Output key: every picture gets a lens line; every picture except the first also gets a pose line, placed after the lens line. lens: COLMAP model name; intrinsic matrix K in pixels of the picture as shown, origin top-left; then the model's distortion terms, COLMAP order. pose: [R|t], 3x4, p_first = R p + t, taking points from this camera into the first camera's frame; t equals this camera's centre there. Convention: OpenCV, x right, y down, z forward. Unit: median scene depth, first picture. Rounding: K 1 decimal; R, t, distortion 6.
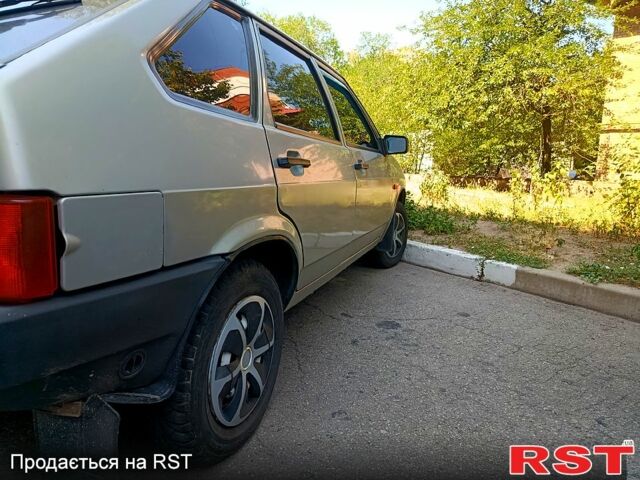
lens RADIAL K [[460.8, 0, 320.9], [0, 460.8, 232.4], [0, 0, 1]] dist [0.071203, -0.071872]
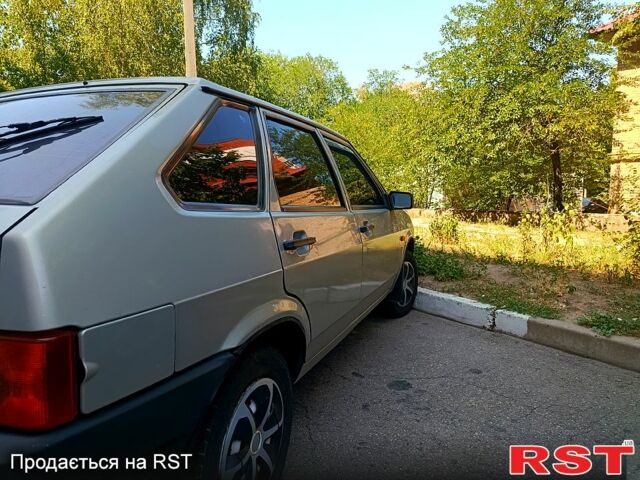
lens RADIAL K [[460.8, 0, 320.9], [0, 460.8, 232.4], [0, 0, 1]] dist [0.071203, -0.071872]
pose [[0.999343, -0.023832, -0.027290, 0.007228], [0.021931, 0.997447, -0.067966, -0.040185], [0.028840, 0.067323, 0.997314, -0.017055]]
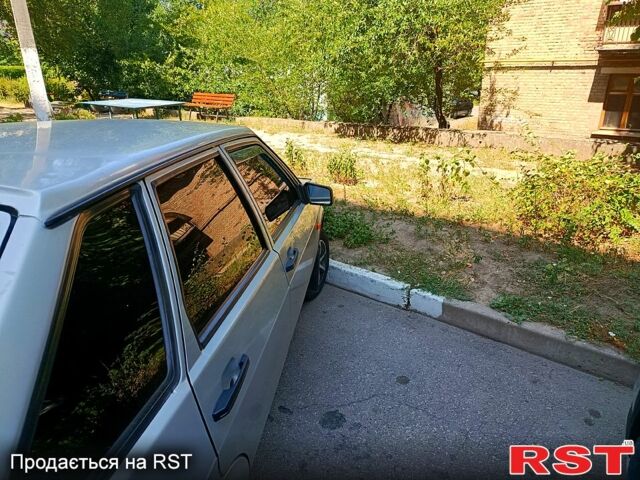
lens RADIAL K [[460.8, 0, 320.9], [0, 460.8, 232.4], [0, 0, 1]] dist [0.071203, -0.071872]
pose [[0.972846, -0.105400, 0.206064, -0.018470], [0.071675, 0.983723, 0.164780, -0.203468], [-0.220078, -0.145535, 0.964565, 0.099119]]
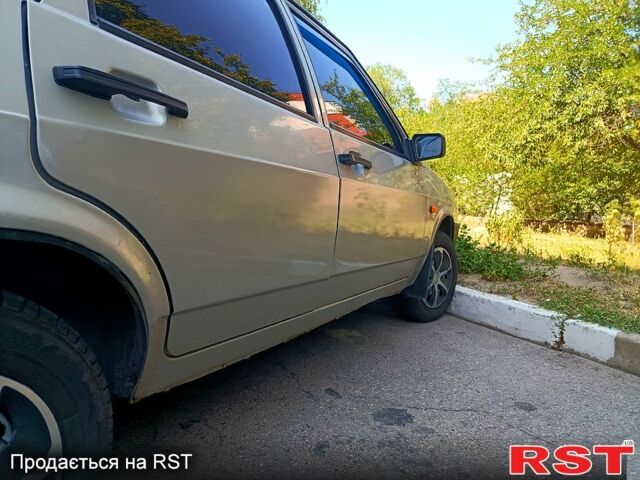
lens RADIAL K [[460.8, 0, 320.9], [0, 460.8, 232.4], [0, 0, 1]] dist [0.071203, -0.071872]
pose [[0.986814, 0.029585, -0.159129, 0.088967], [-0.045153, 0.994441, -0.095121, 0.012212], [0.155430, 0.101052, 0.982665, 0.218916]]
